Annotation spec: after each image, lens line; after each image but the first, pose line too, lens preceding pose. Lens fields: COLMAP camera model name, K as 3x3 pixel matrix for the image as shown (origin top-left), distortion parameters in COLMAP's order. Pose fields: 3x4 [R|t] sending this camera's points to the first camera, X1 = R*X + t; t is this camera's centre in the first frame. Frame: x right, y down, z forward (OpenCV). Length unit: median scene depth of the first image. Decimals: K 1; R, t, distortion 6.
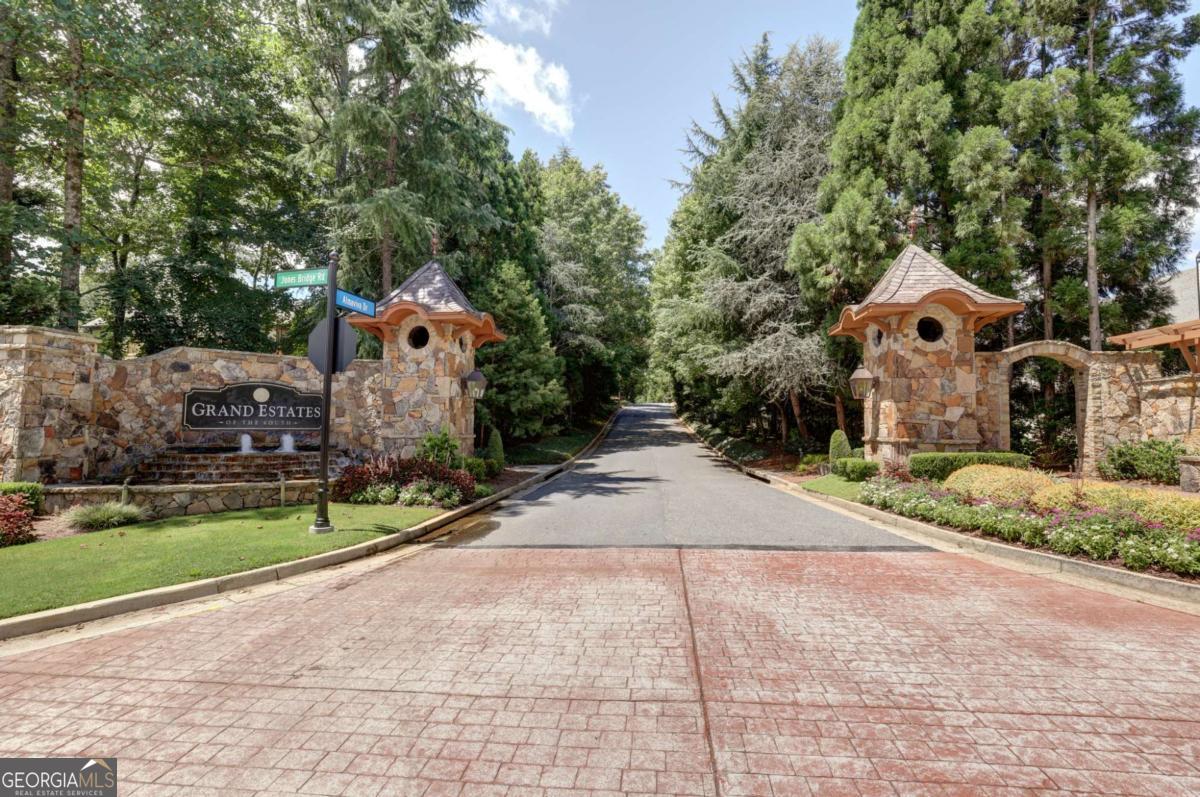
lens RADIAL K [[518.1, 0, 600.0], [0, 518.1, 398.5], [0, 0, 1]] dist [-0.024182, 0.000754]
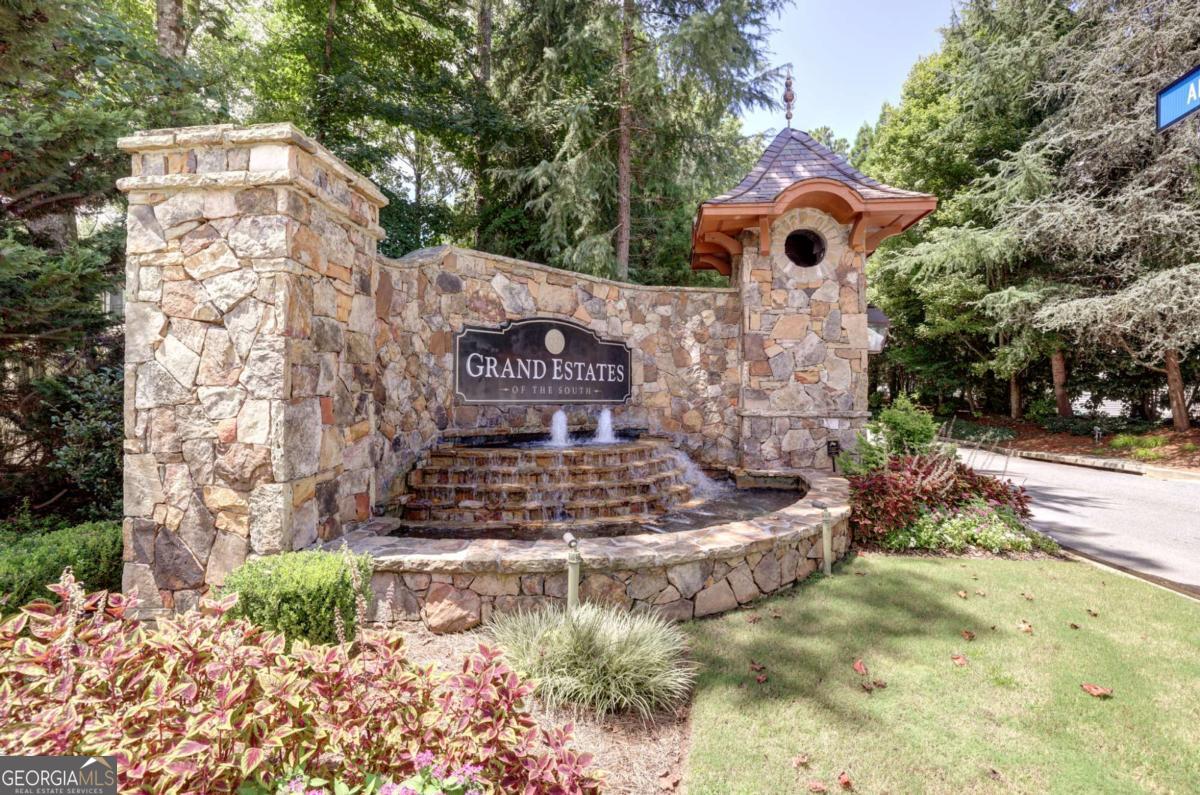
lens RADIAL K [[548.5, 0, 631.2], [0, 548.5, 403.8], [0, 0, 1]] dist [-0.028139, 0.000128]
pose [[0.998742, 0.001206, 0.050134, -0.667043], [-0.004379, 0.997989, 0.063239, 0.025375], [-0.049957, -0.063379, 0.996738, 0.426032]]
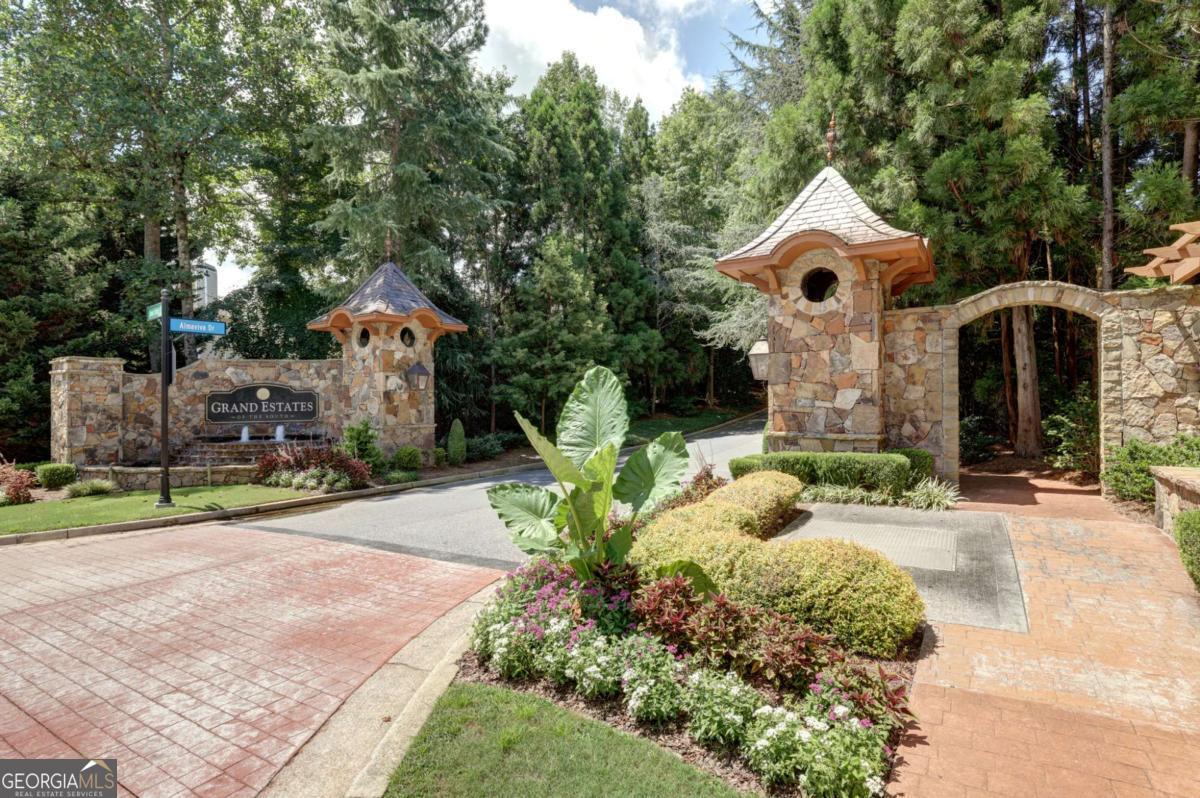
lens RADIAL K [[592.0, 0, 600.0], [0, 592.0, 399.0], [0, 0, 1]] dist [-0.018408, -0.000163]
pose [[0.903974, -0.021716, -0.427036, 0.718761], [0.042453, 0.998333, 0.039100, -0.017023], [0.425475, -0.053475, 0.903389, 0.089150]]
